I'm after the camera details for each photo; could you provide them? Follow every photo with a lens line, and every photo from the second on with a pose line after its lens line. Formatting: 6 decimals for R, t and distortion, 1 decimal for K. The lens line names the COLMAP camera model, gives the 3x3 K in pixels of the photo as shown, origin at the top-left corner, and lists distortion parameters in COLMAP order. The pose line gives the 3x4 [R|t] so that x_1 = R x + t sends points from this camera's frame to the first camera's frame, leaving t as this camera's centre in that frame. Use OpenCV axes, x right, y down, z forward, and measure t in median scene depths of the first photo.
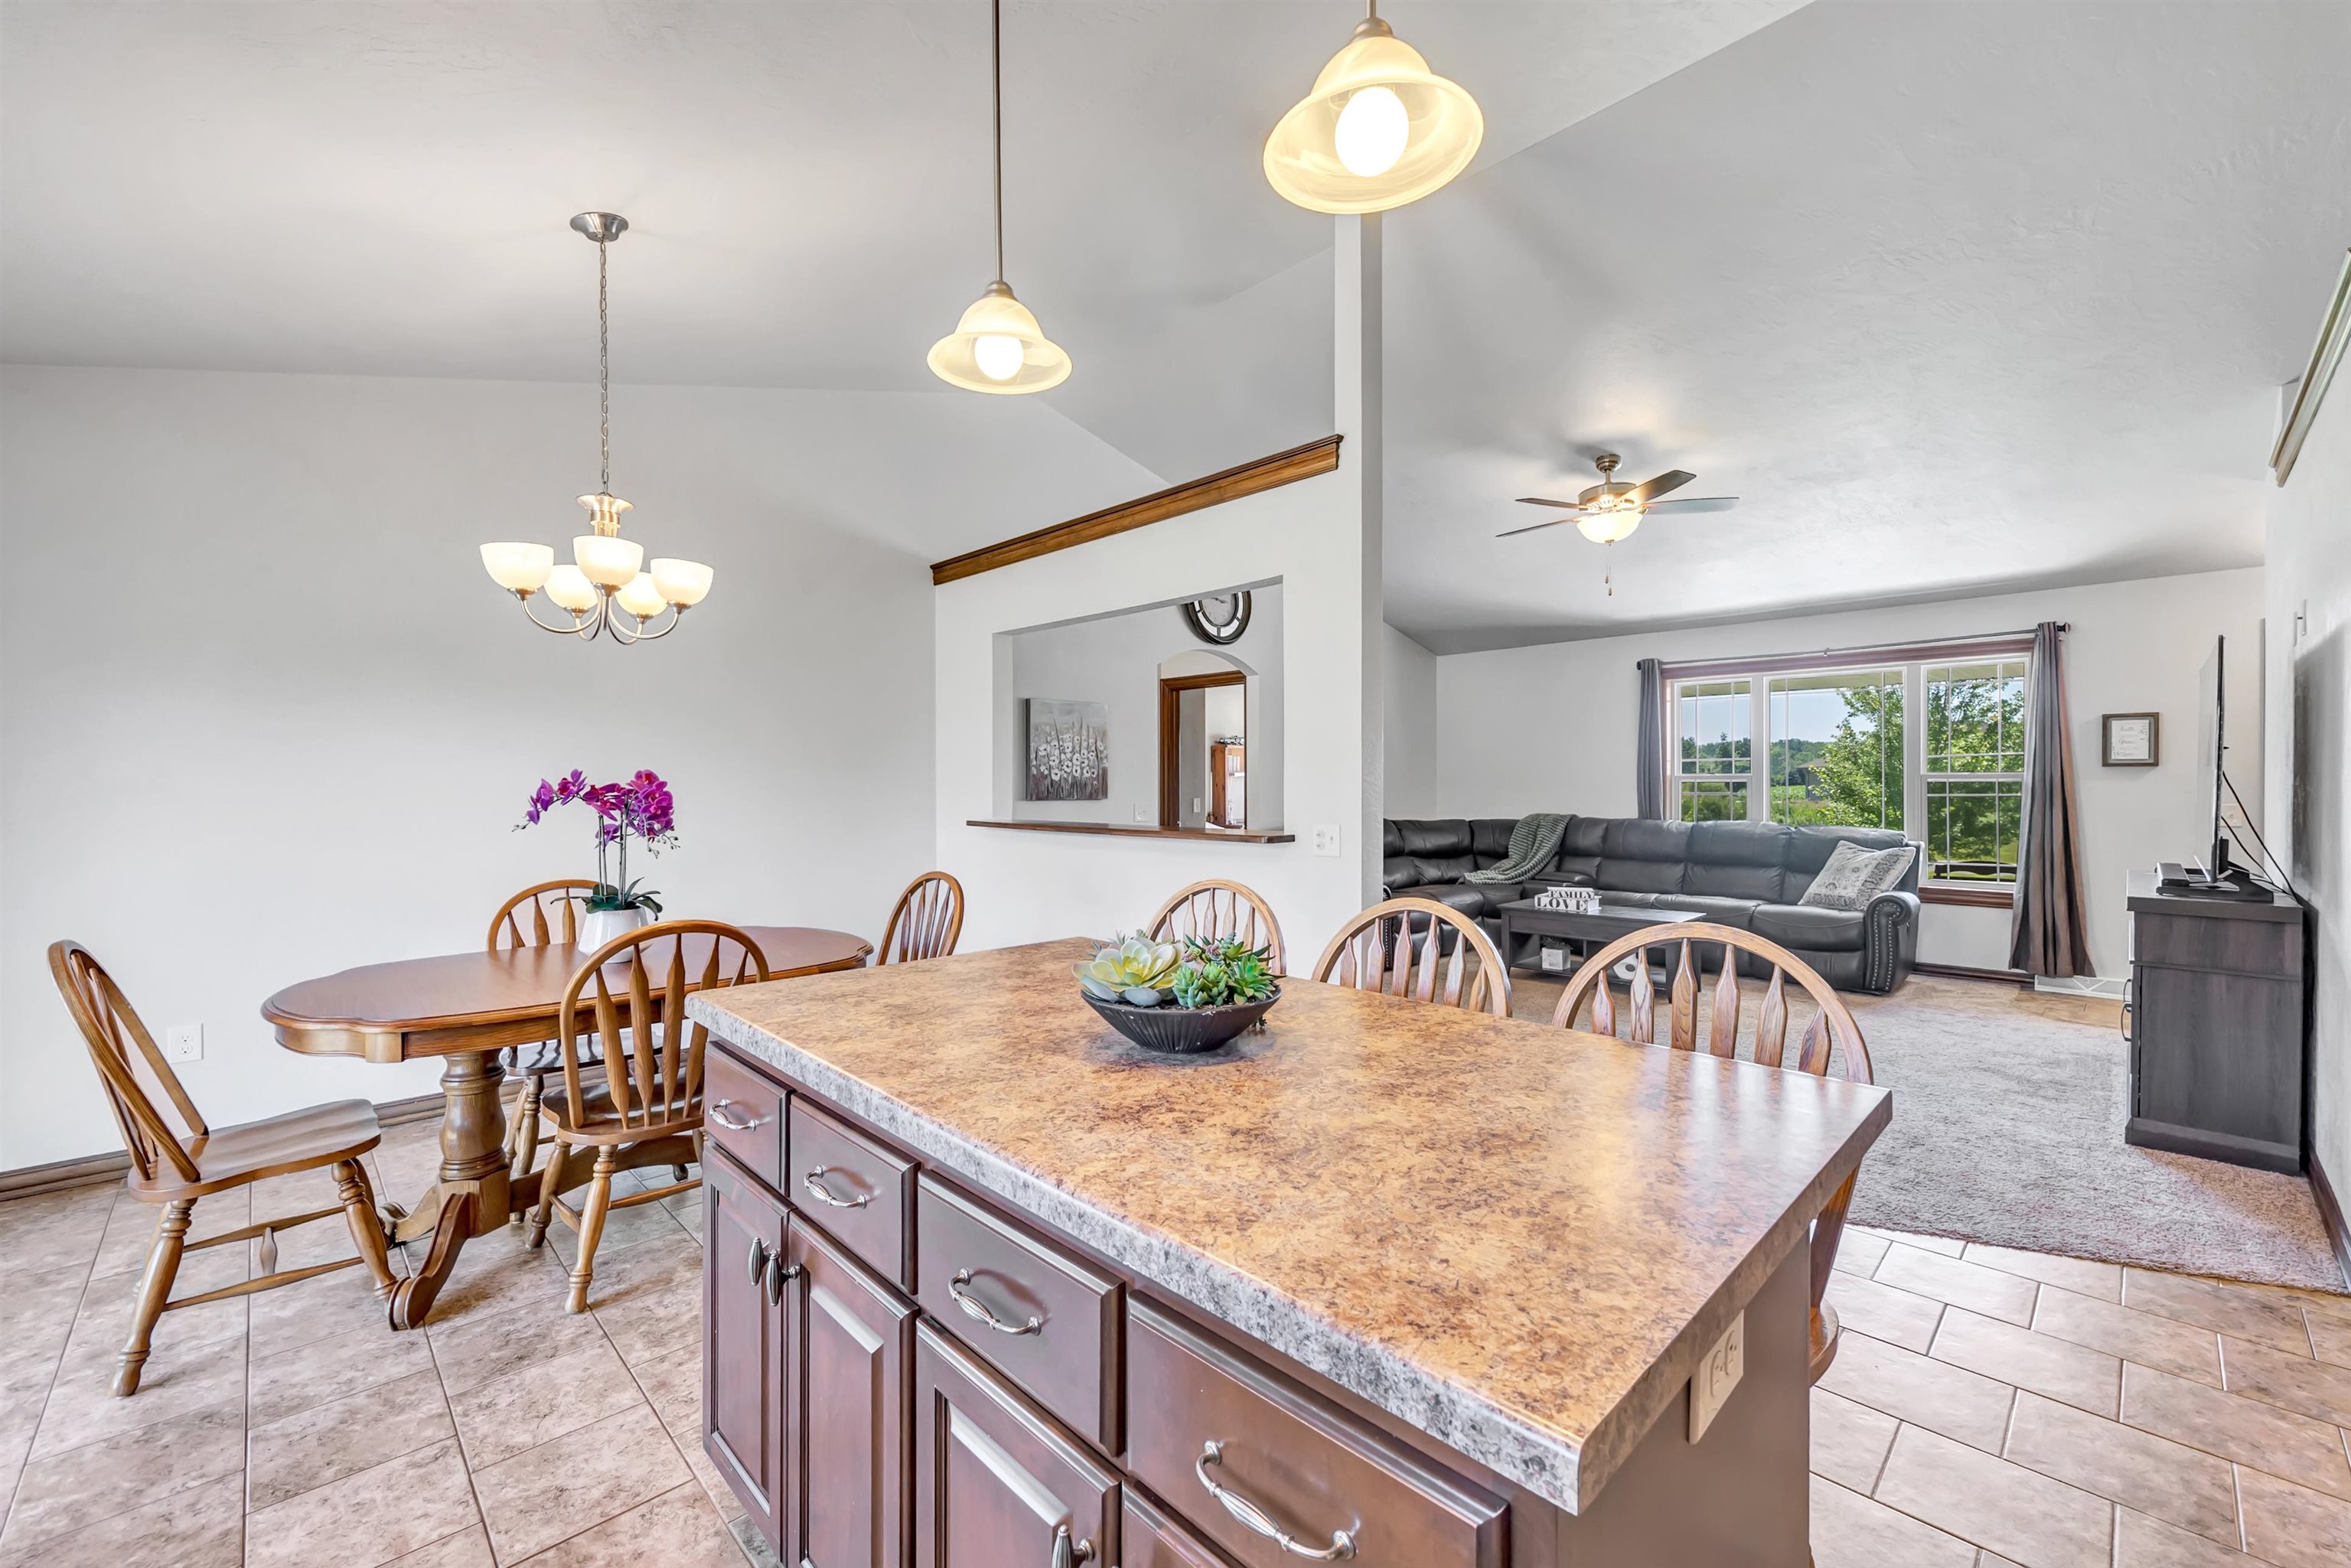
lens RADIAL K [[944.8, 0, 1166.2], [0, 944.8, 780.9], [0, 0, 1]] dist [-0.006348, 0.000223]
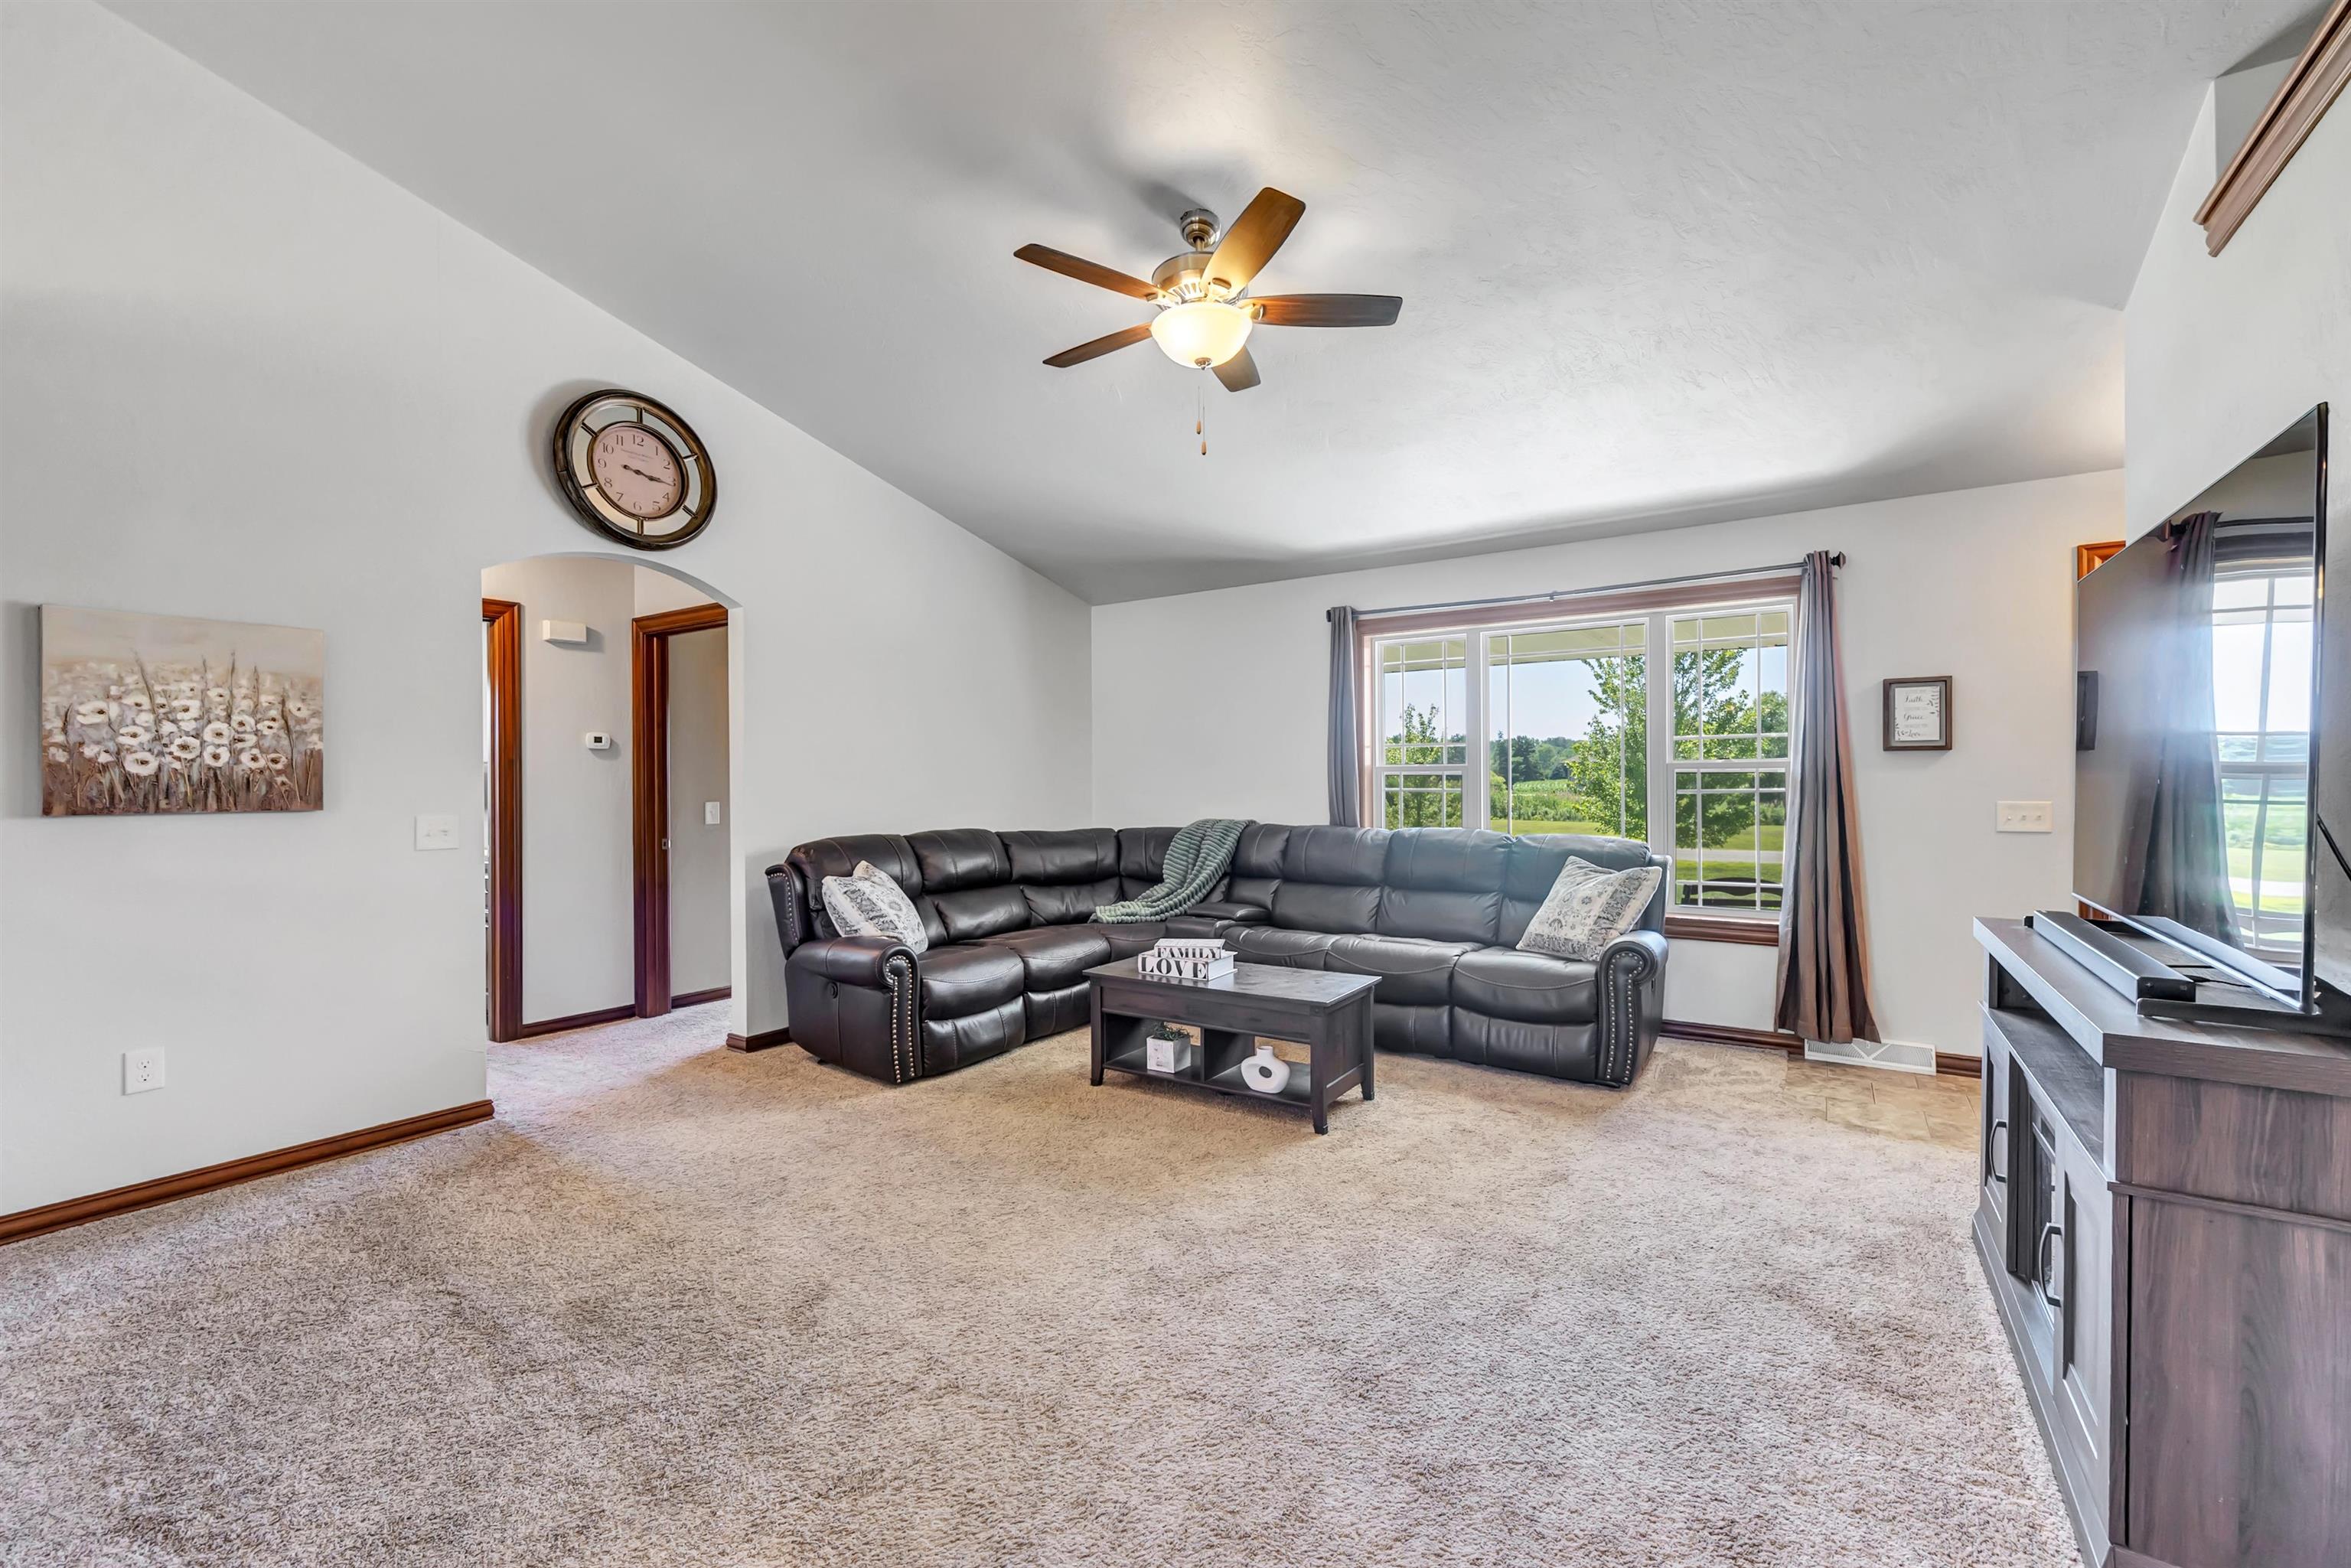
lens RADIAL K [[944.8, 0, 1202.0], [0, 944.8, 772.3], [0, 0, 1]] dist [-0.006348, 0.000223]
pose [[0.975133, -0.002962, 0.221599, 0.295545], [0.004167, 0.999979, -0.004972, 0.002632], [-0.221580, 0.005772, 0.975125, 0.375512]]
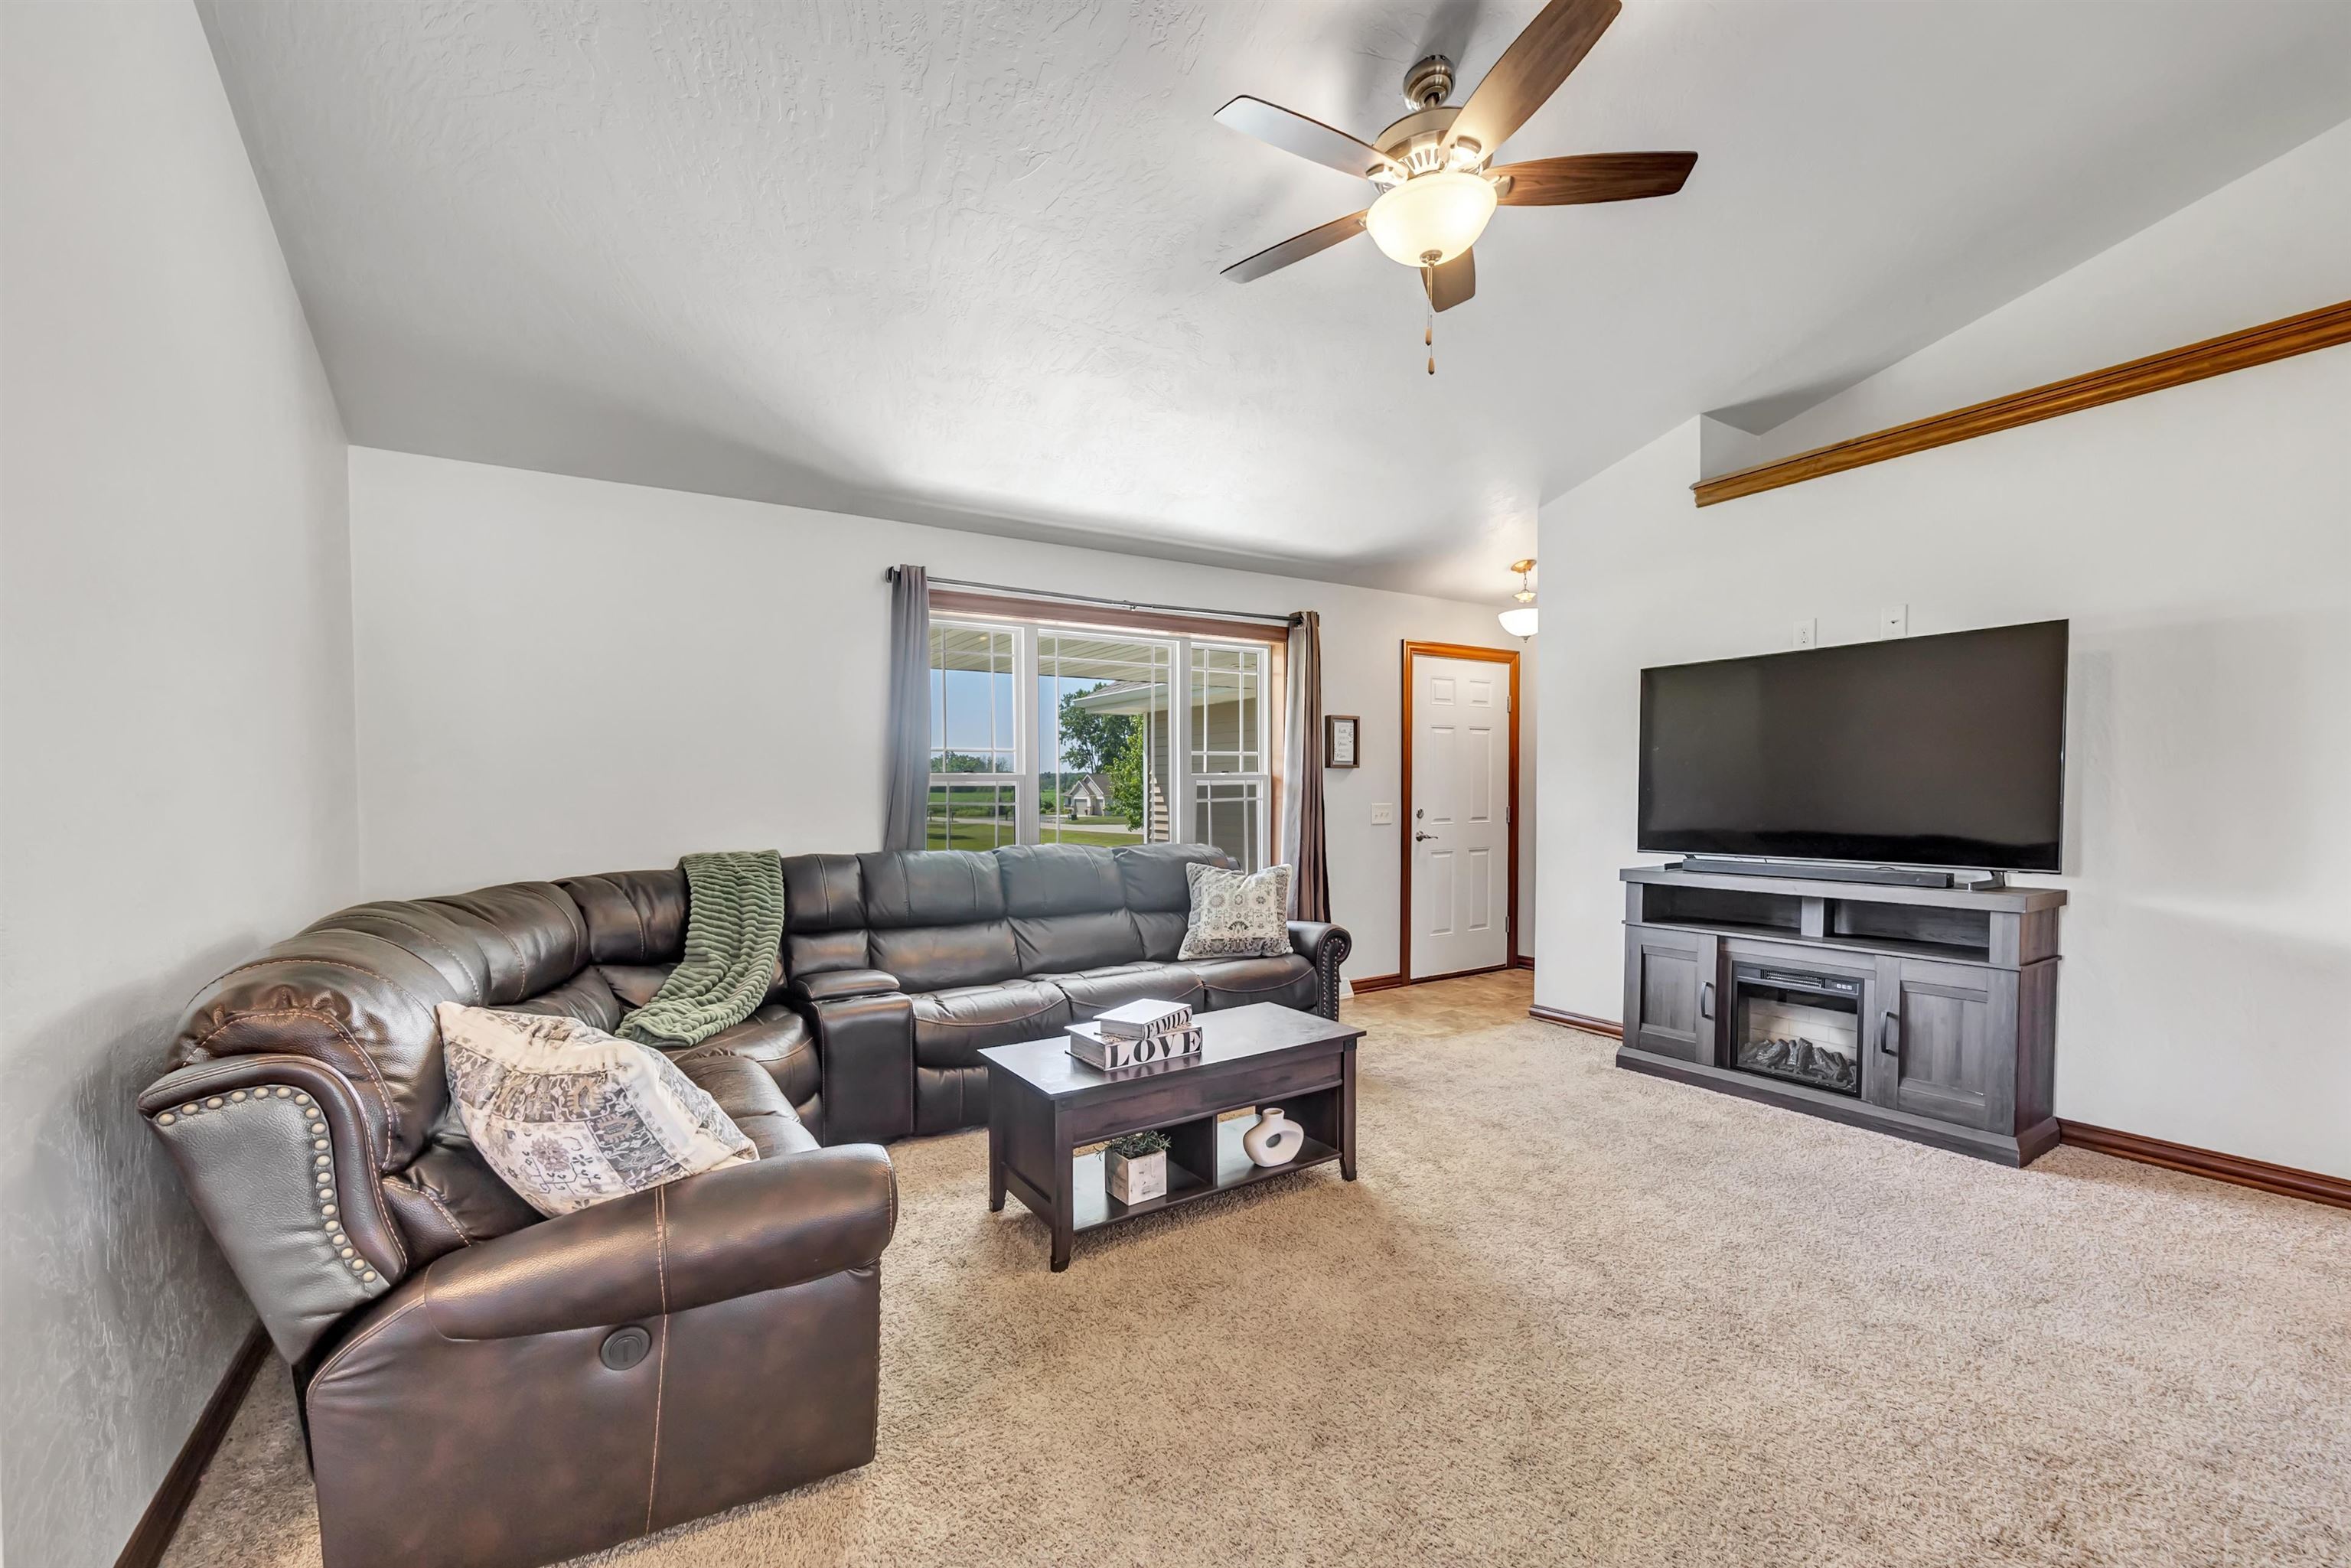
lens RADIAL K [[953.1, 0, 1115.3], [0, 953.1, 821.9], [0, 0, 1]] dist [-0.004968, -0.000151]
pose [[0.228403, -0.031036, 0.973072, 0.016082], [0.006078, 0.999518, 0.030453, 0.007367], [-0.973548, -0.001042, 0.228482, 0.839922]]
